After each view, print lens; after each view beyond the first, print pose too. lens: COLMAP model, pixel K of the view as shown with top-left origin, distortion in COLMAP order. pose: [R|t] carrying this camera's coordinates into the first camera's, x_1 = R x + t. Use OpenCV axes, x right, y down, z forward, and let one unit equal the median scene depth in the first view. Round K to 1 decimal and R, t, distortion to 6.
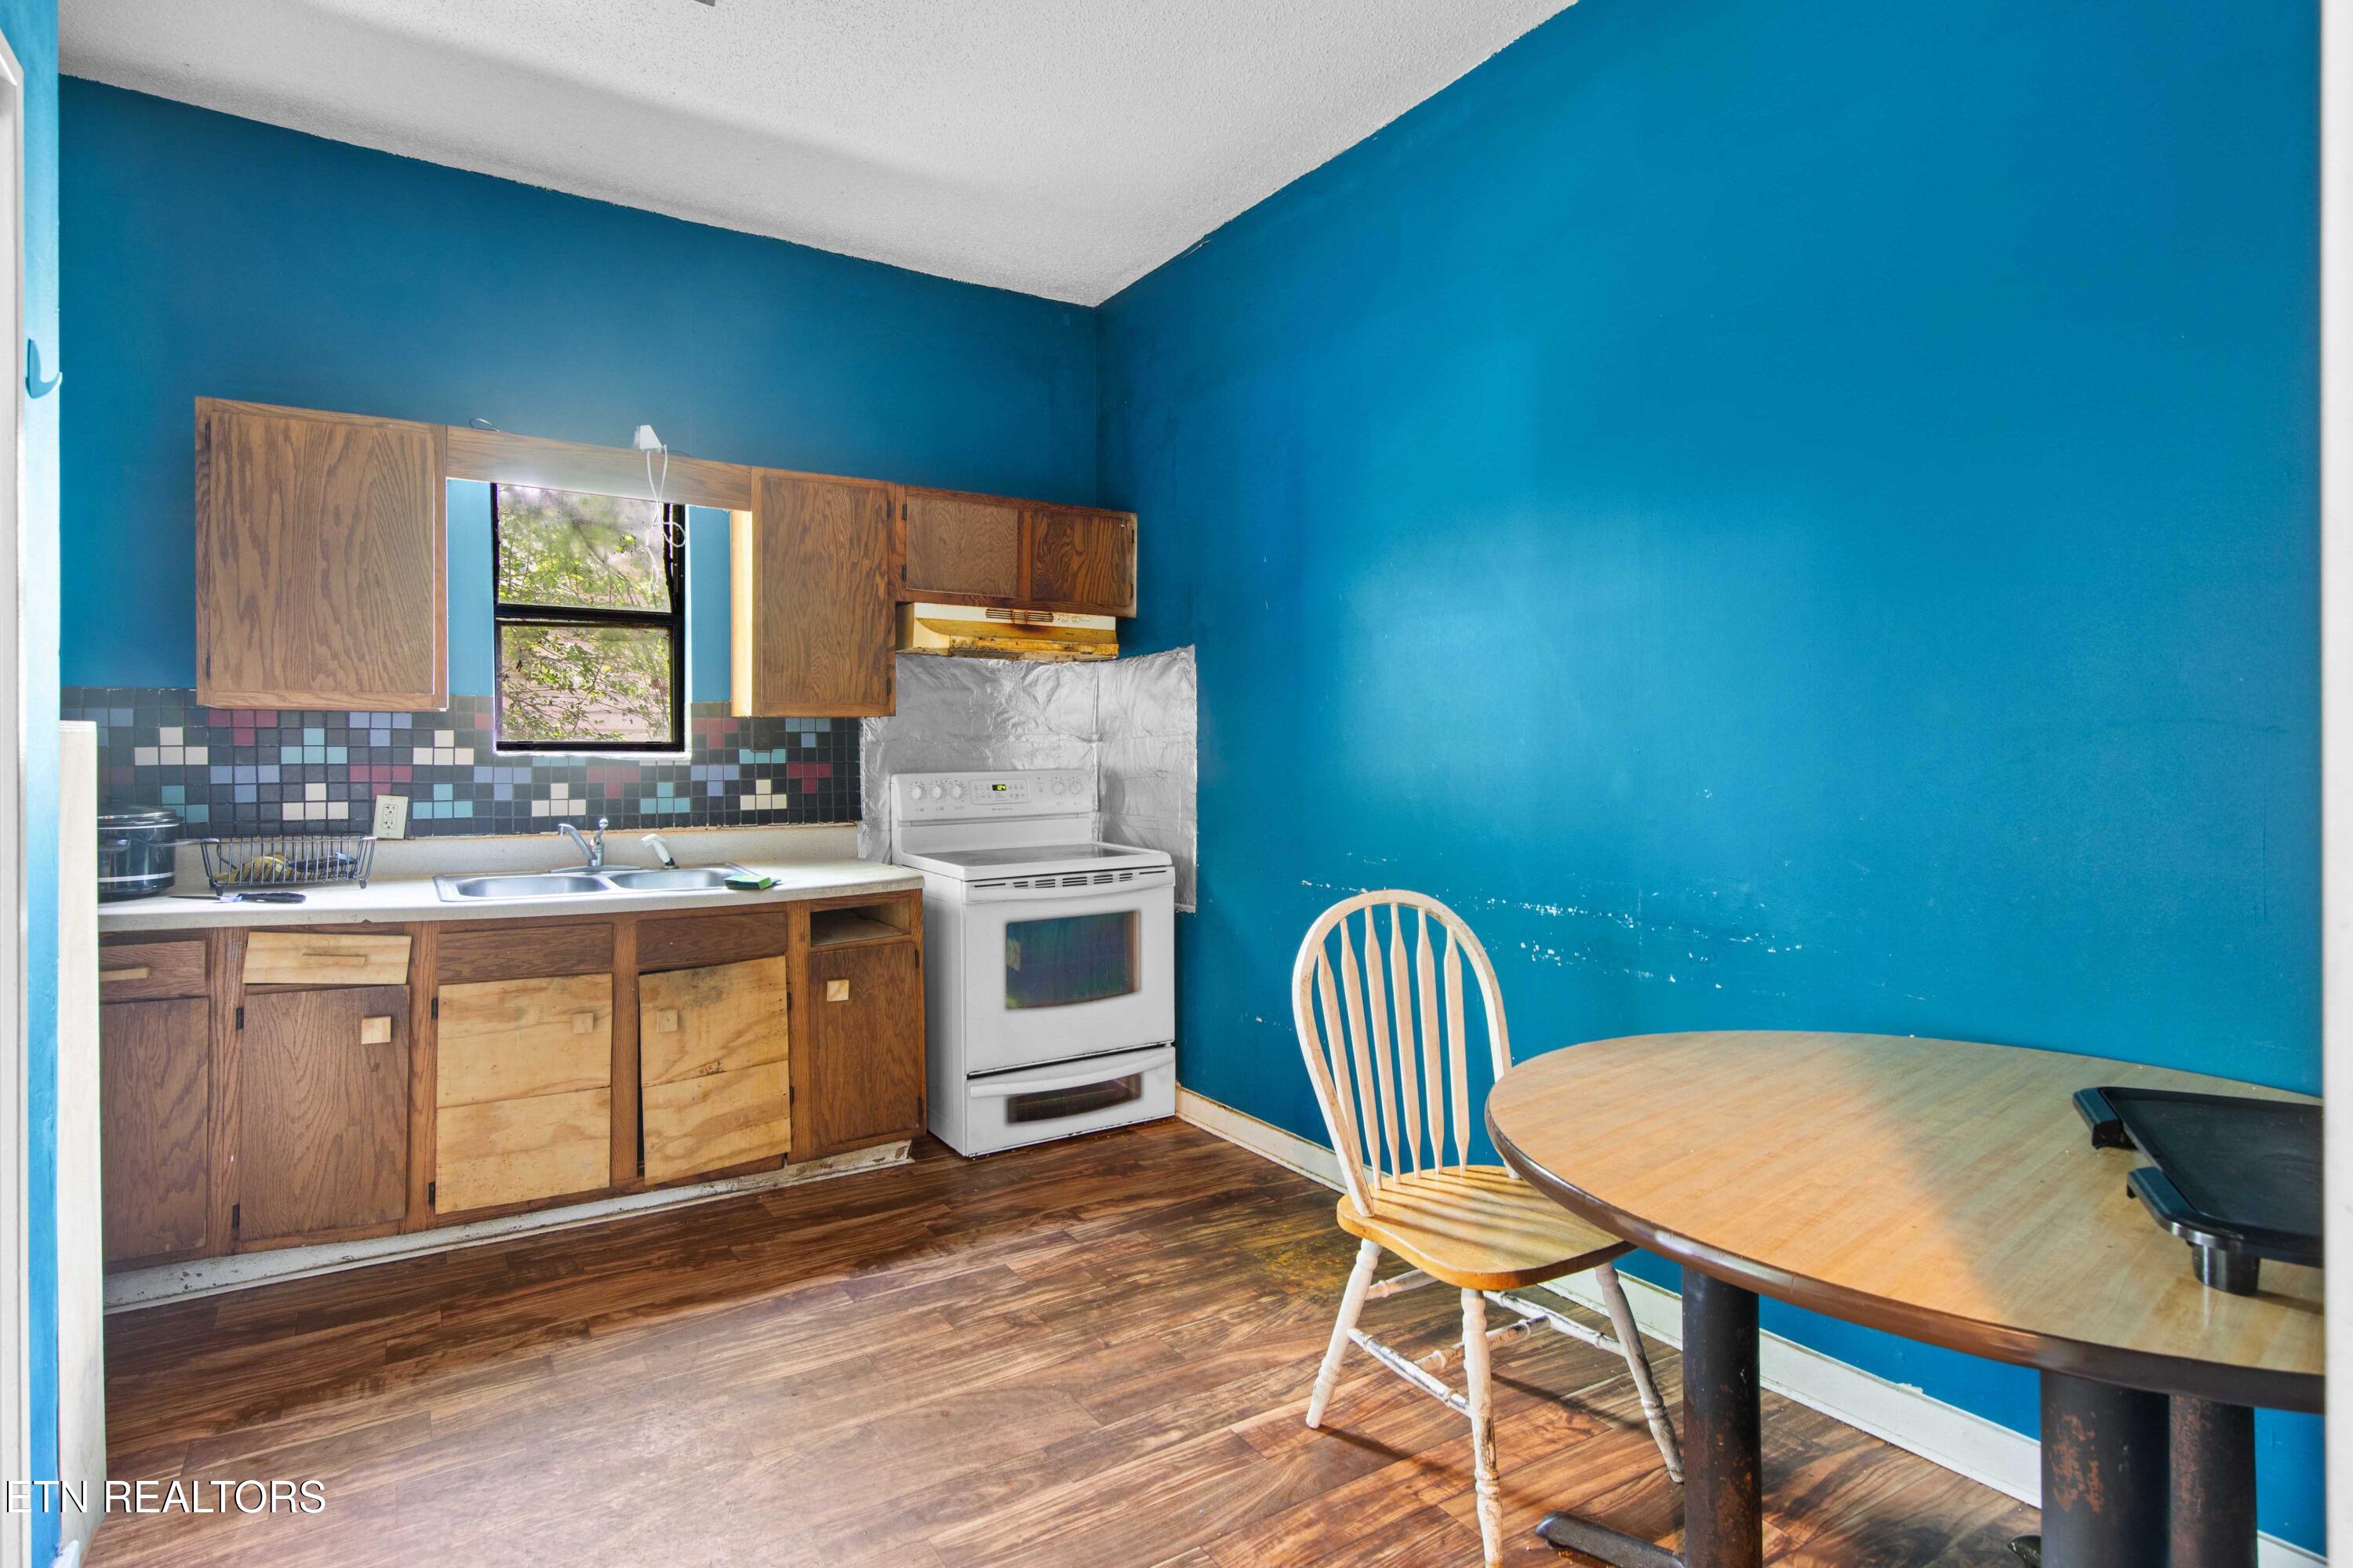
lens RADIAL K [[1189.5, 0, 1177.5], [0, 1189.5, 741.9], [0, 0, 1]] dist [0.001044, 0.000071]
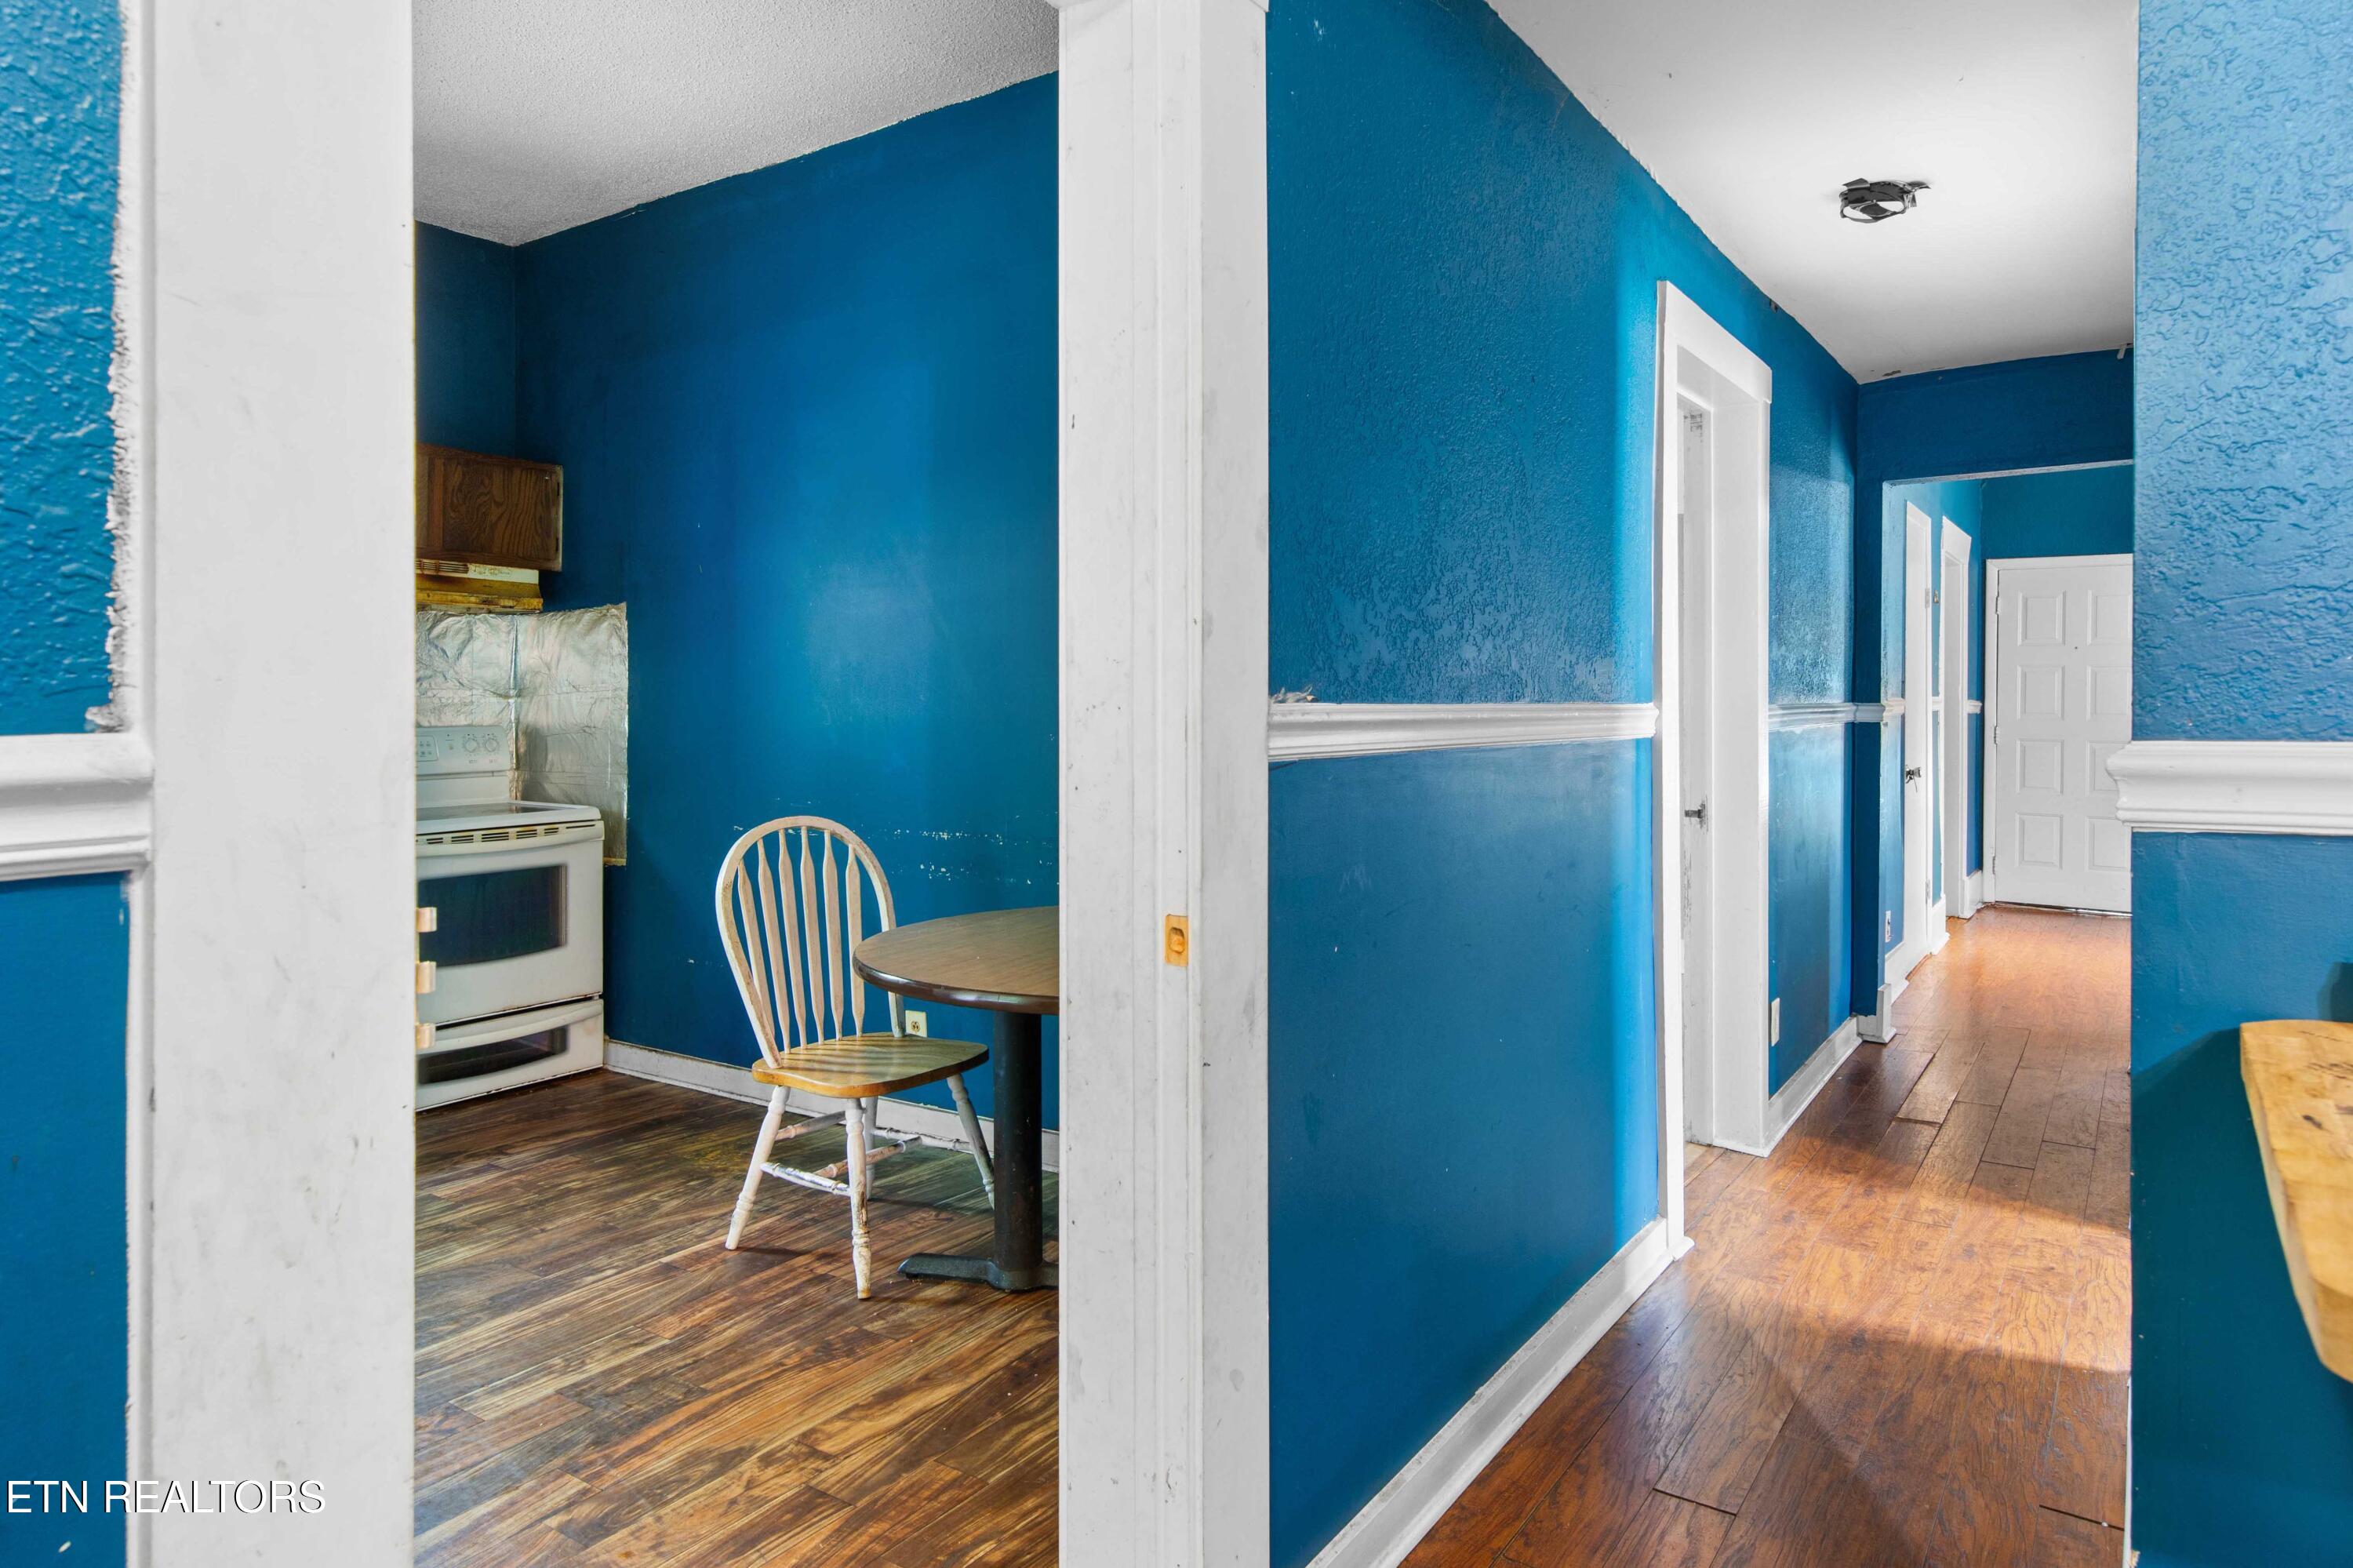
lens RADIAL K [[1366.4, 0, 1178.4], [0, 1366.4, 705.5], [0, 0, 1]] dist [0.004813, -0.000343]
pose [[0.919524, 0.003487, 0.393019, -0.014479], [-0.003708, 0.999993, -0.000197, 0.007314], [-0.393017, -0.001277, 0.919530, -0.363262]]
